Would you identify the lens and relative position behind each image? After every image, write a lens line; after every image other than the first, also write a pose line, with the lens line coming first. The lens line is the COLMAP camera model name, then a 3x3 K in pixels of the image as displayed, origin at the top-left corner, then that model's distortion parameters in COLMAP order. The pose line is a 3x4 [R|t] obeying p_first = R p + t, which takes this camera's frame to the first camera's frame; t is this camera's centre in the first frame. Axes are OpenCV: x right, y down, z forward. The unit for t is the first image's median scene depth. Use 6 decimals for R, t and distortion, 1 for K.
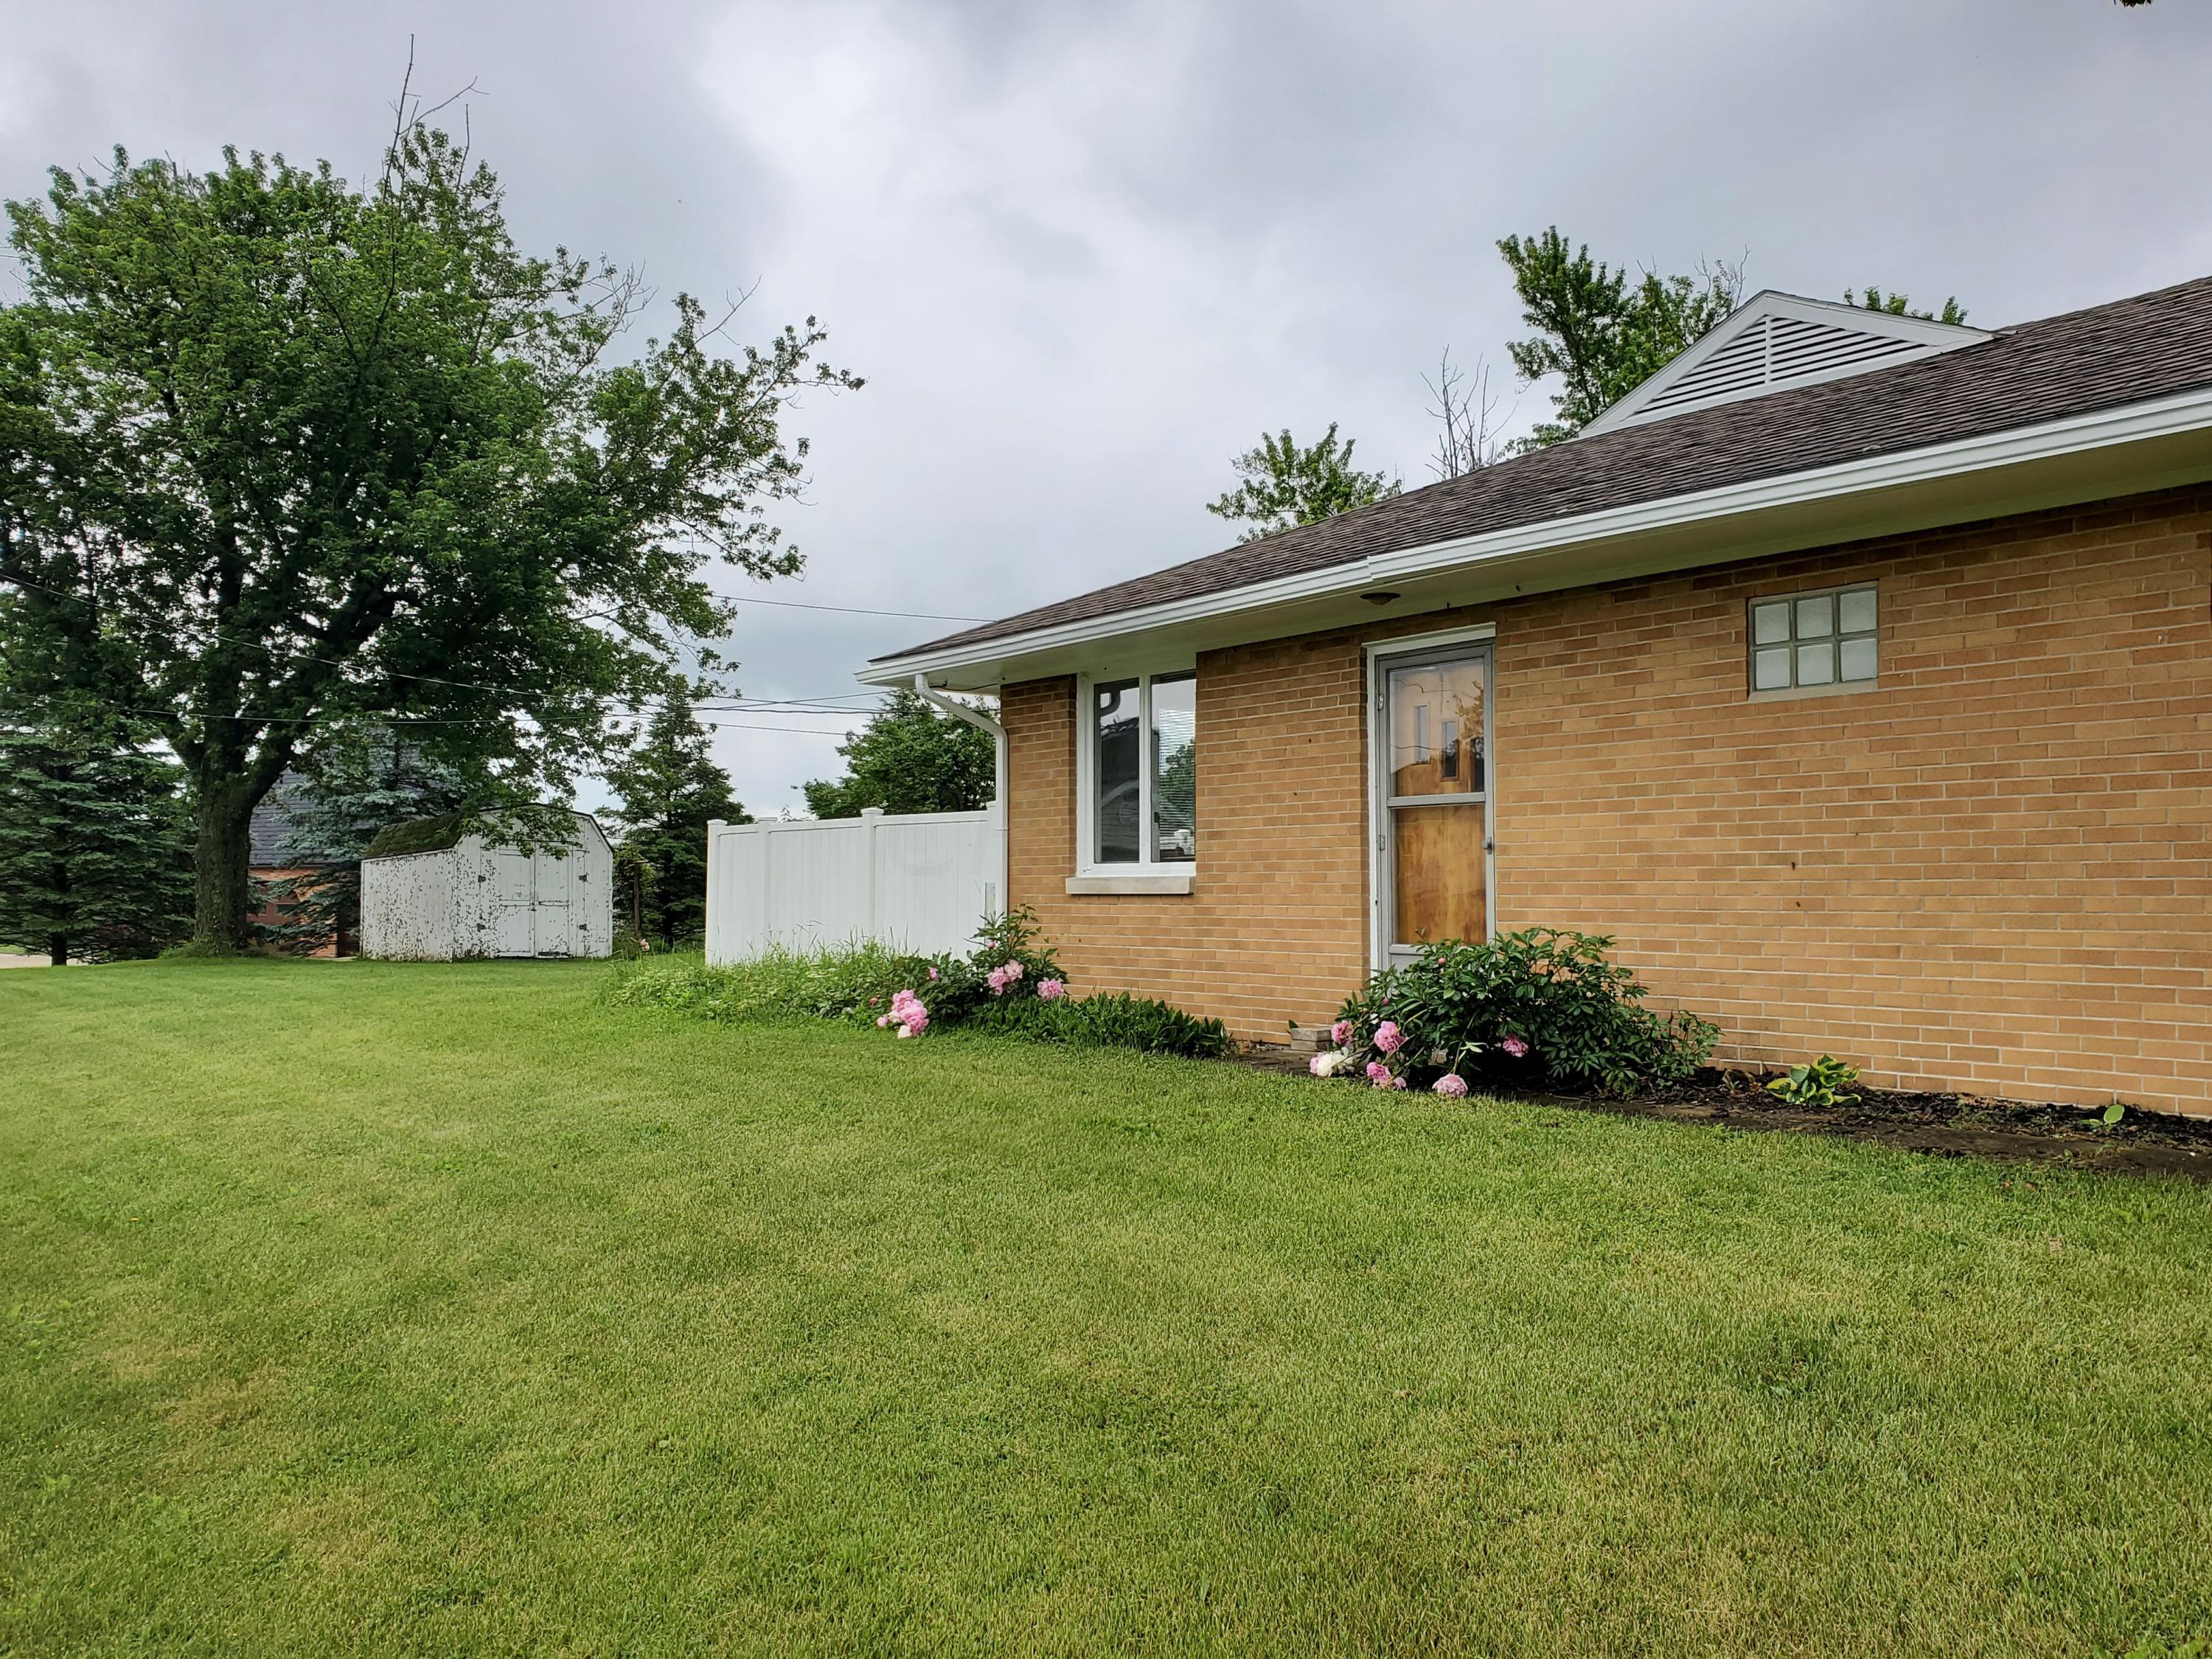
lens RADIAL K [[1827.5, 0, 1106.4], [0, 1827.5, 859.3], [0, 0, 1]] dist [0.144148, -0.264282]
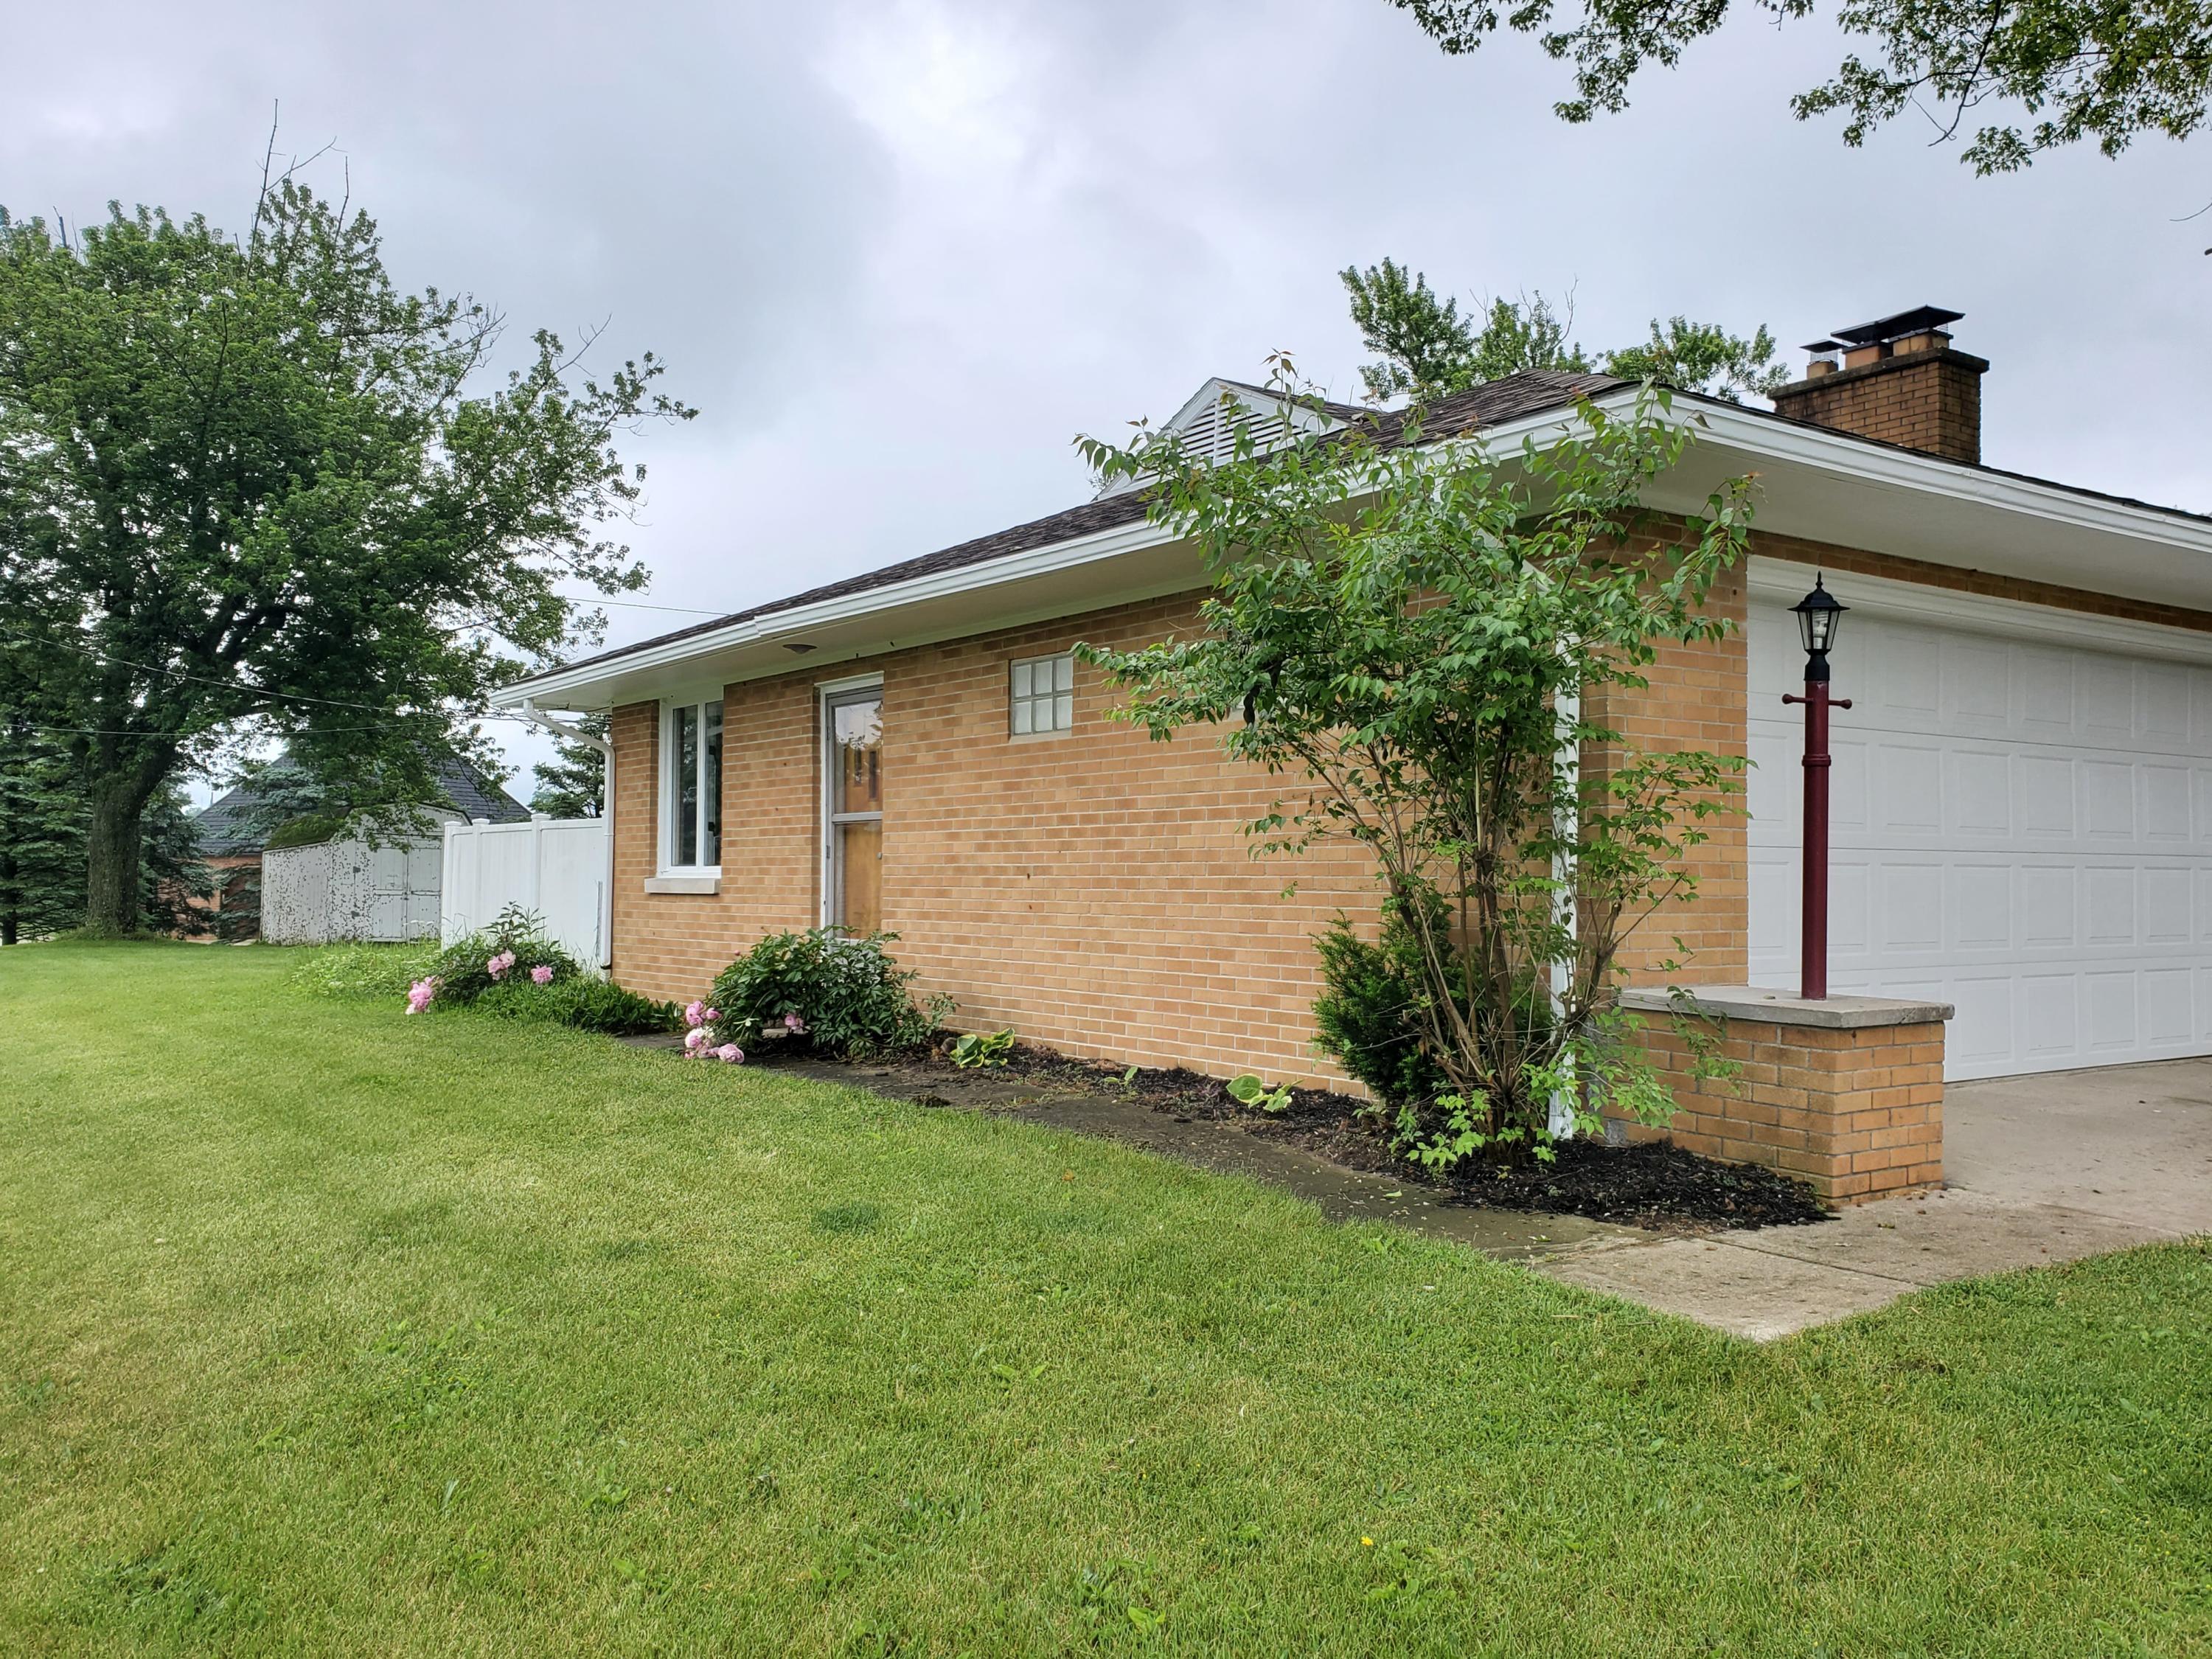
lens RADIAL K [[1835.9, 0, 1106.0], [0, 1835.9, 829.5], [0, 0, 1]] dist [0.116220, -0.173773]
pose [[0.999271, 0.005147, -0.037838, 0.151068], [-0.005514, 0.999939, -0.009602, -0.005338], [0.037786, 0.009804, 0.999238, -0.073882]]
